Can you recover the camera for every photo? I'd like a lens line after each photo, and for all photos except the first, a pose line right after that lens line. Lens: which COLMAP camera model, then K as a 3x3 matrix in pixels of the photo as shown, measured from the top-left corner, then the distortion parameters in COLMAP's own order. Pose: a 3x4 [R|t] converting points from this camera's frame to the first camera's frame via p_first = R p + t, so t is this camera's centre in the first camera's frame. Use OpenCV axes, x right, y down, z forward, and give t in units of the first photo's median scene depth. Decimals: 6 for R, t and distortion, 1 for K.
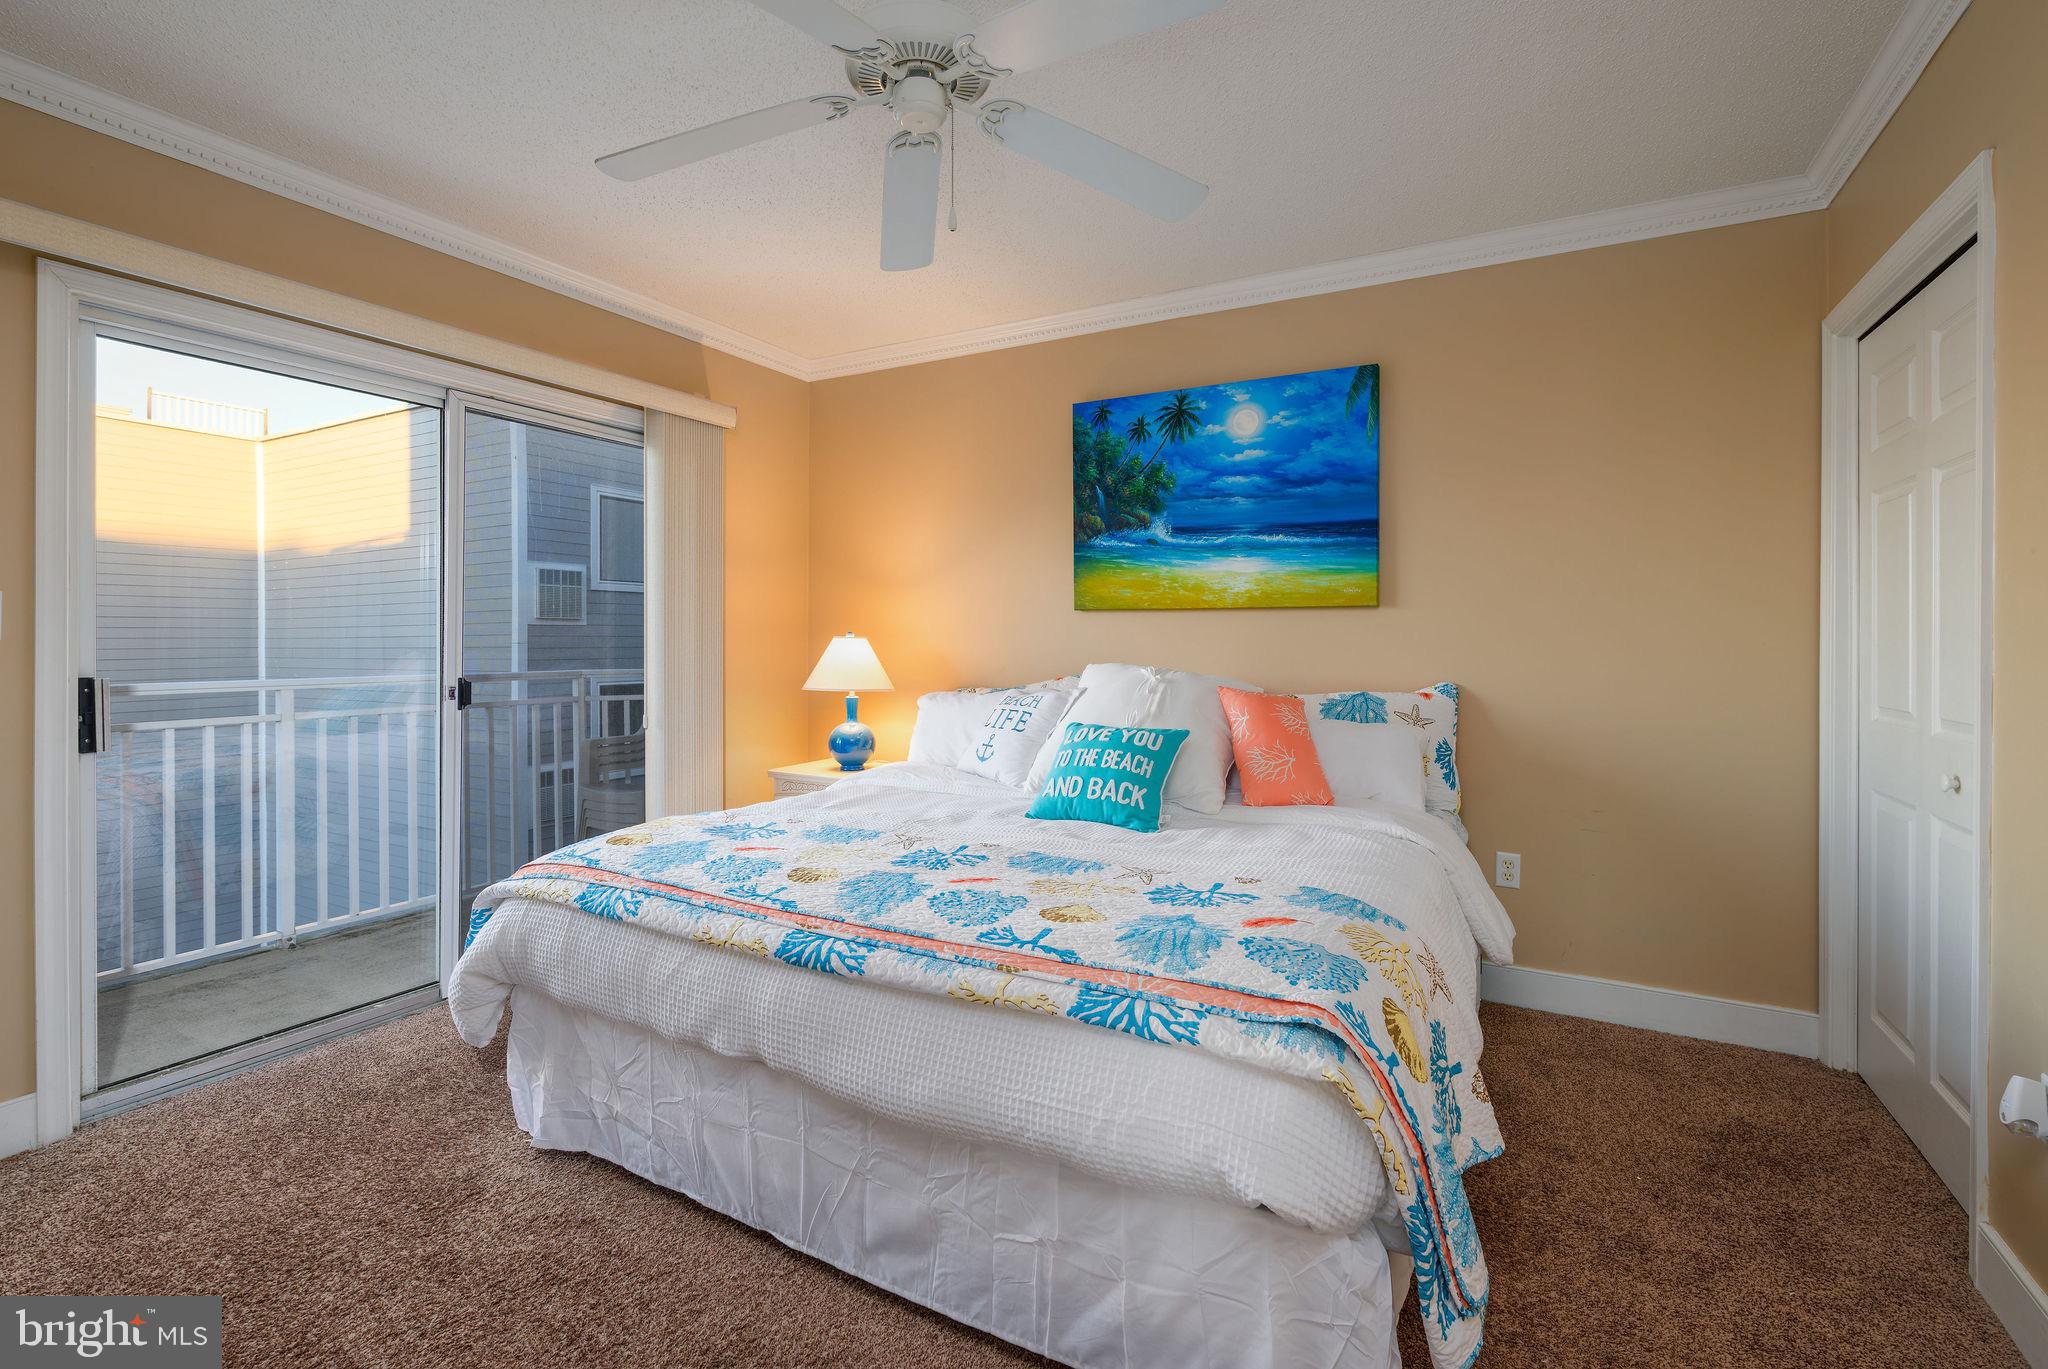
lens RADIAL K [[897.4, 0, 994.9], [0, 897.4, 641.4], [0, 0, 1]] dist [0.002792, -0.000096]
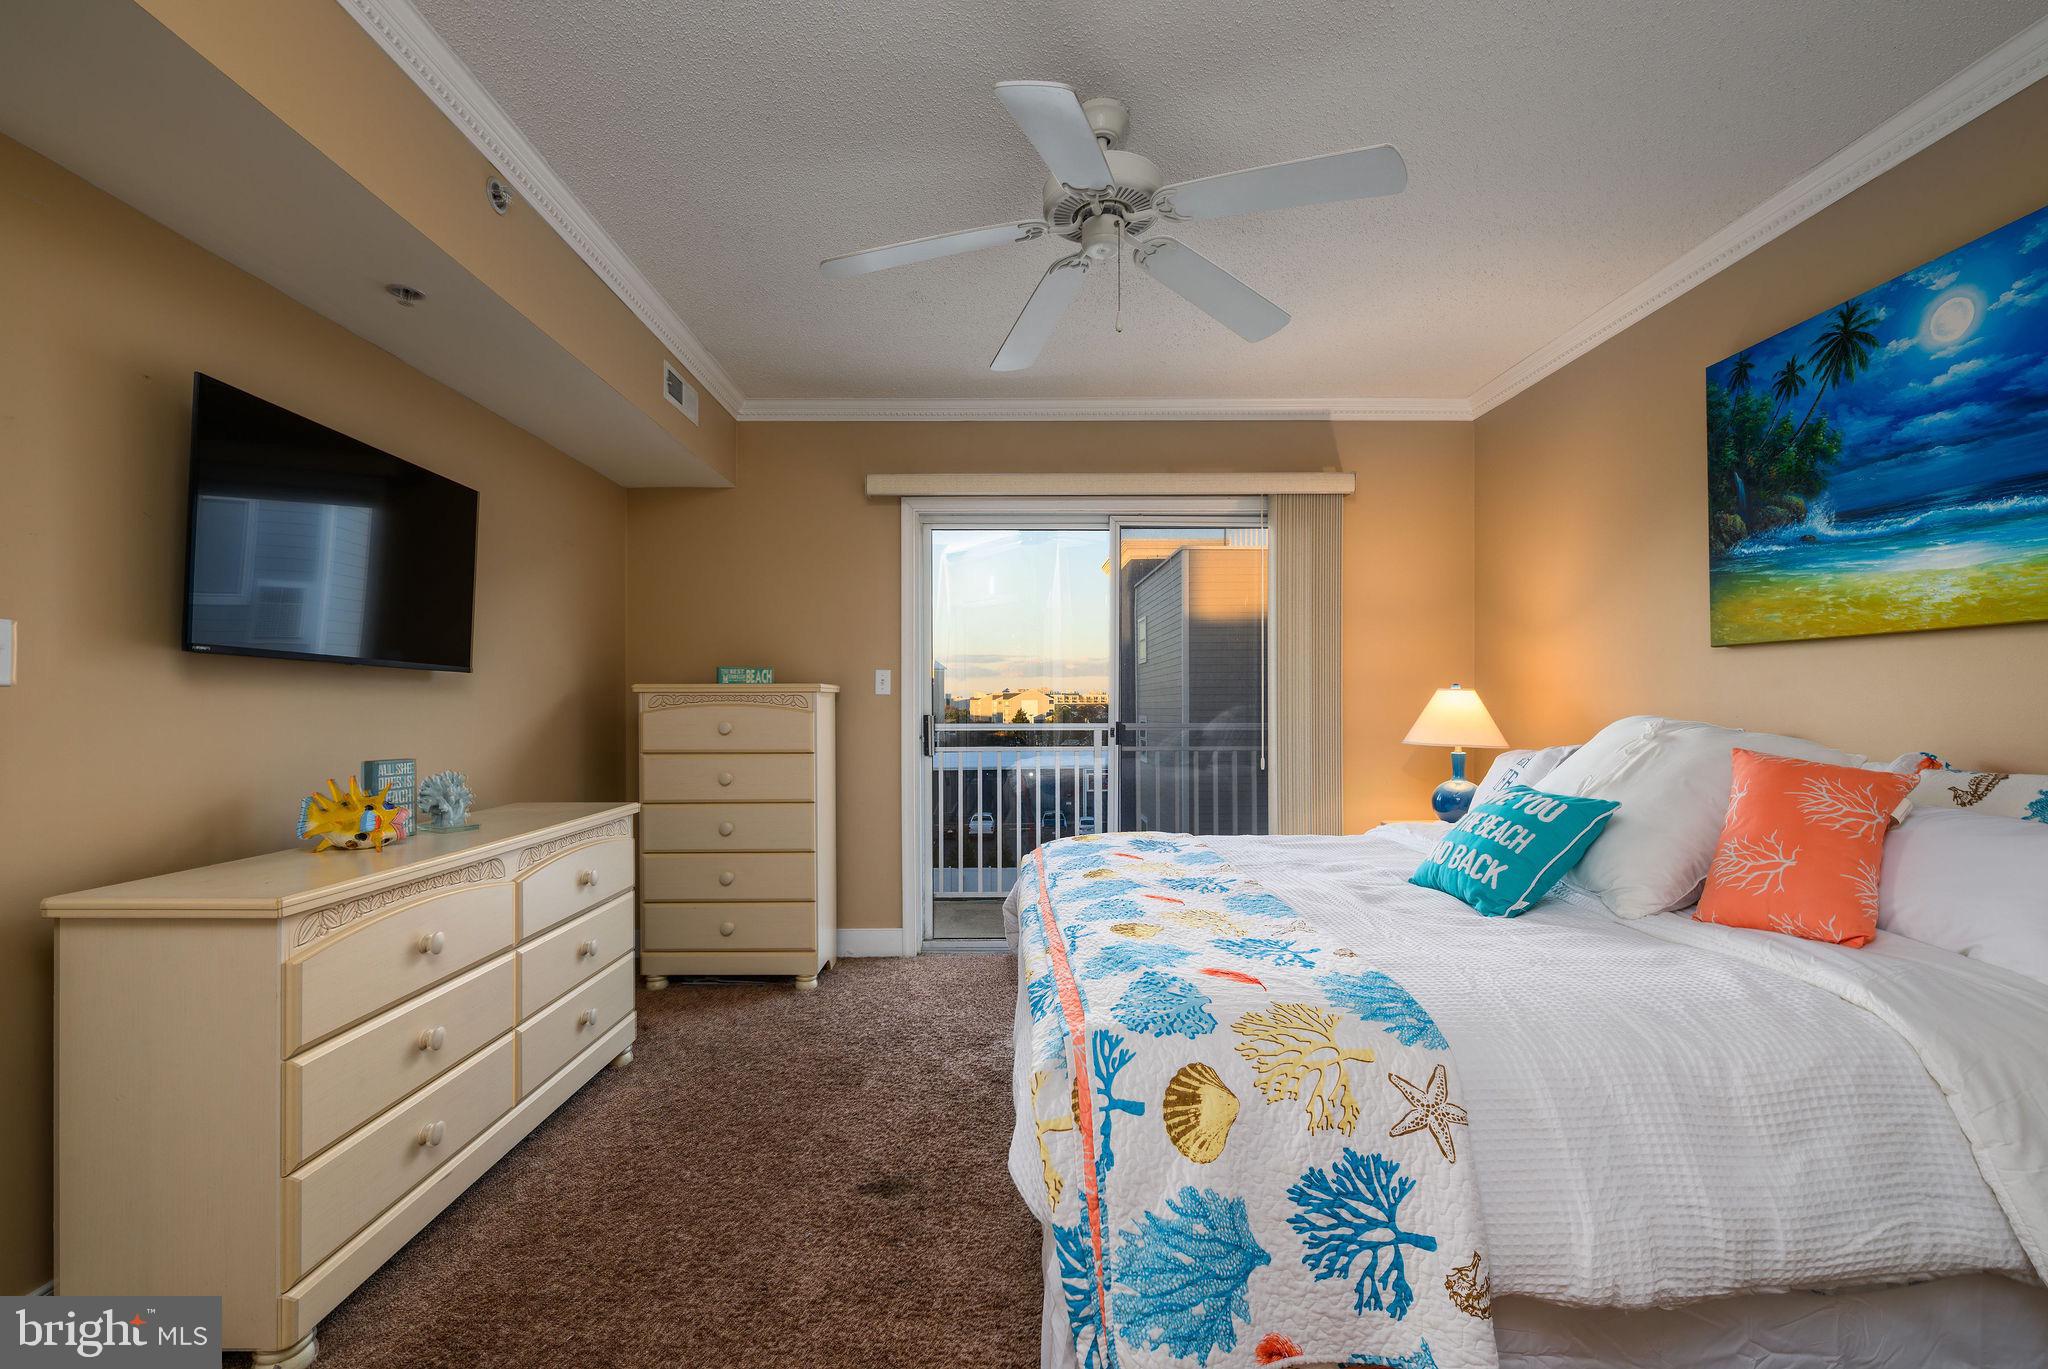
lens RADIAL K [[897.4, 0, 1048.6], [0, 897.4, 703.3], [0, 0, 1]] dist [0.002792, -0.000096]
pose [[0.519482, -0.003295, -0.854475, 0.472168], [-0.001111, 0.999989, -0.004531, 0.016304], [0.854481, 0.003304, 0.519473, 0.166758]]
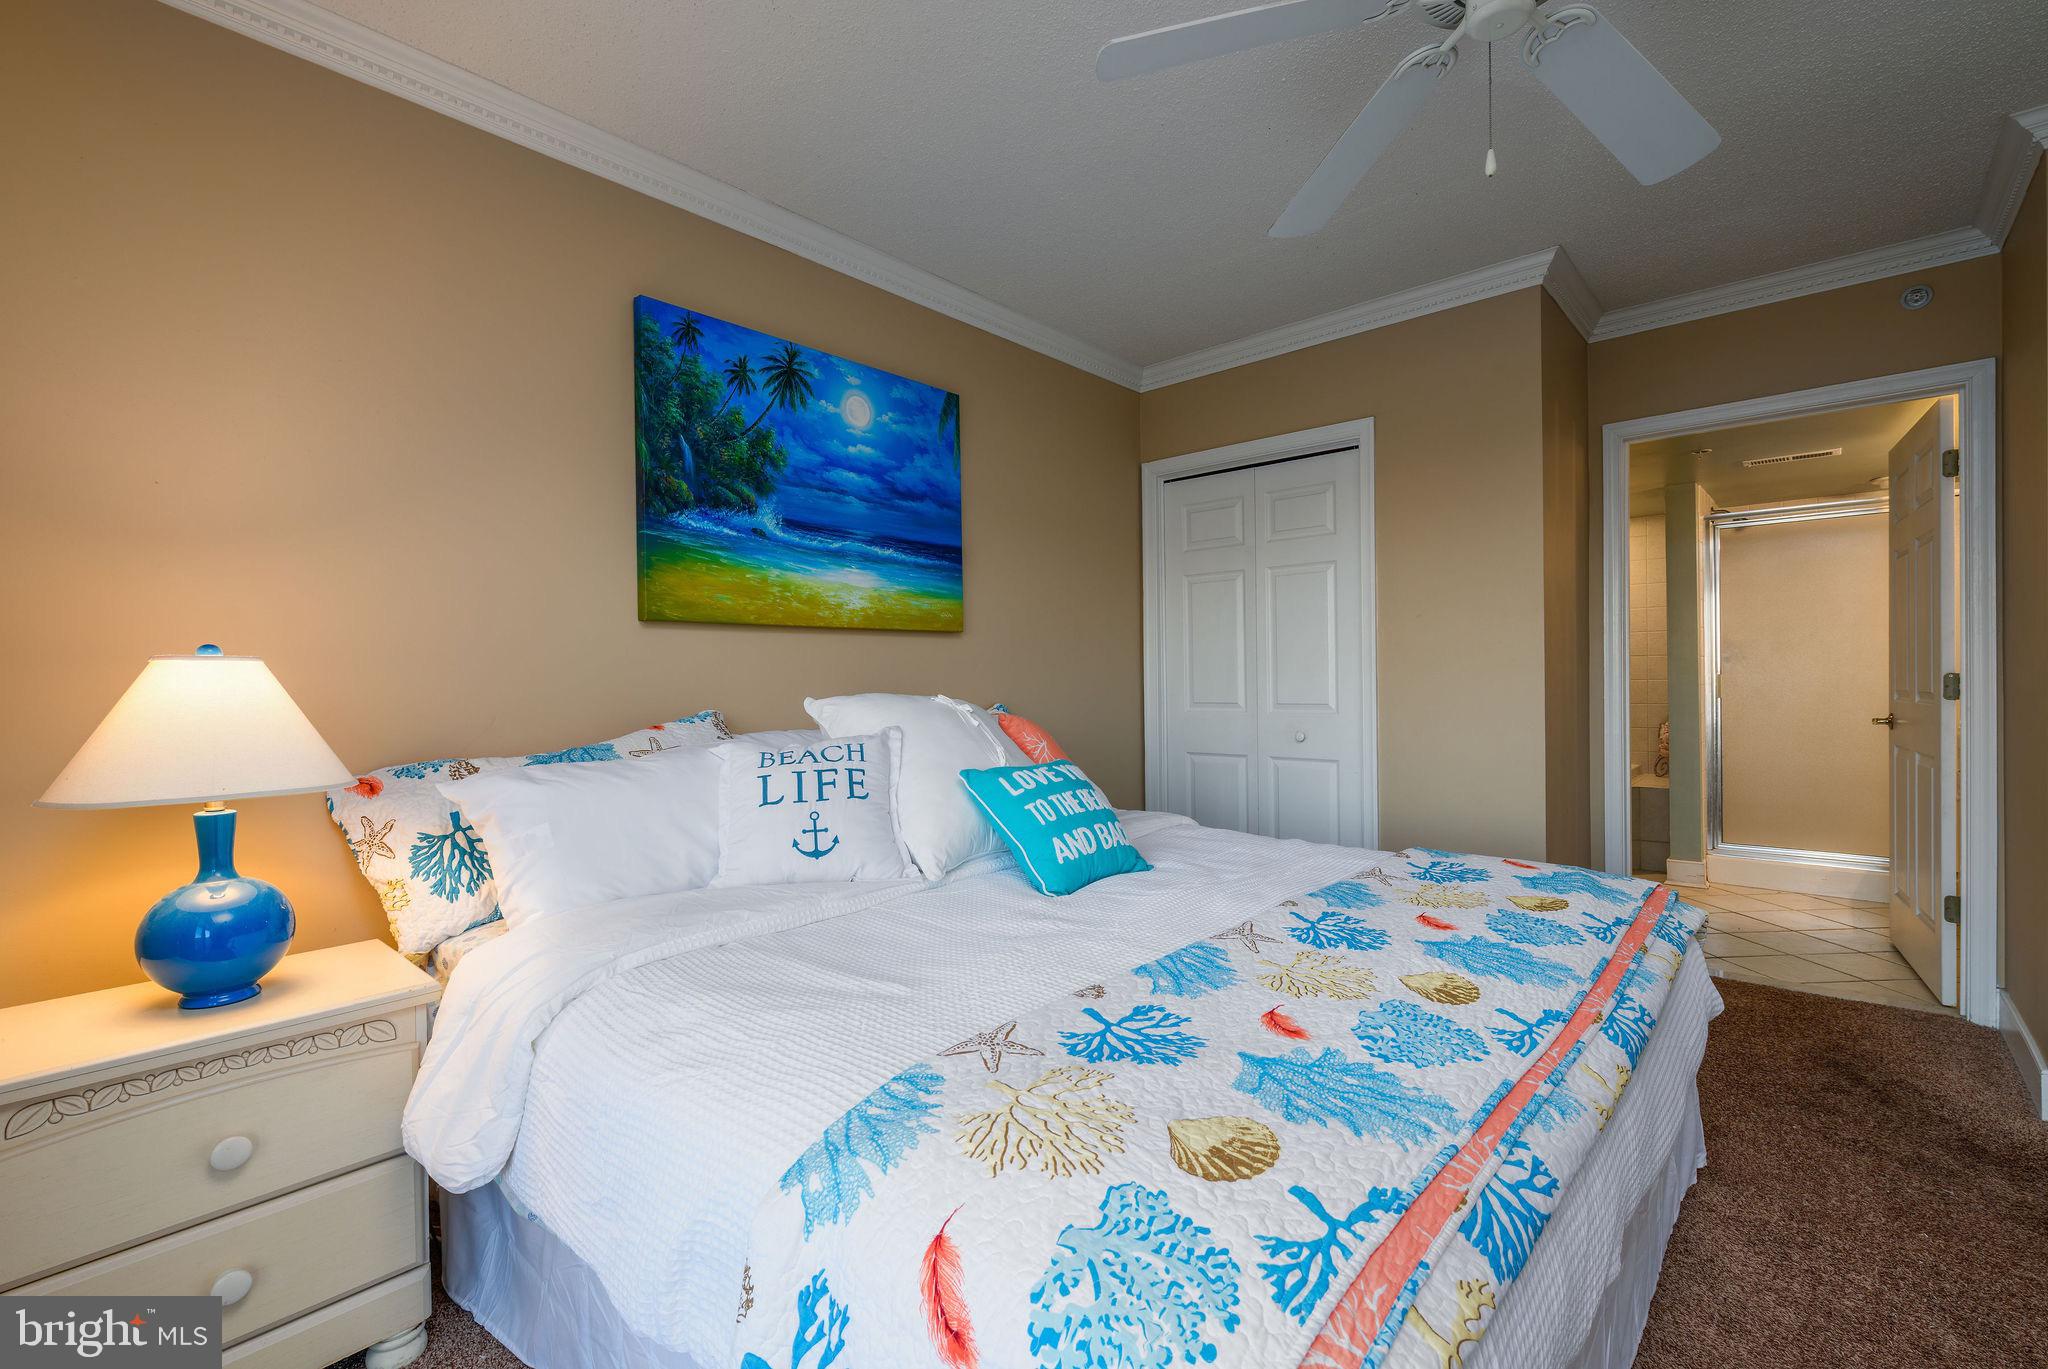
lens RADIAL K [[897.4, 0, 1033.5], [0, 897.4, 690.3], [0, 0, 1]] dist [0.002792, -0.000096]
pose [[0.221882, -0.021255, 0.974842, -0.515266], [0.019022, 0.999666, 0.017467, 0.010013], [-0.974888, 0.014668, 0.222212, 0.639925]]
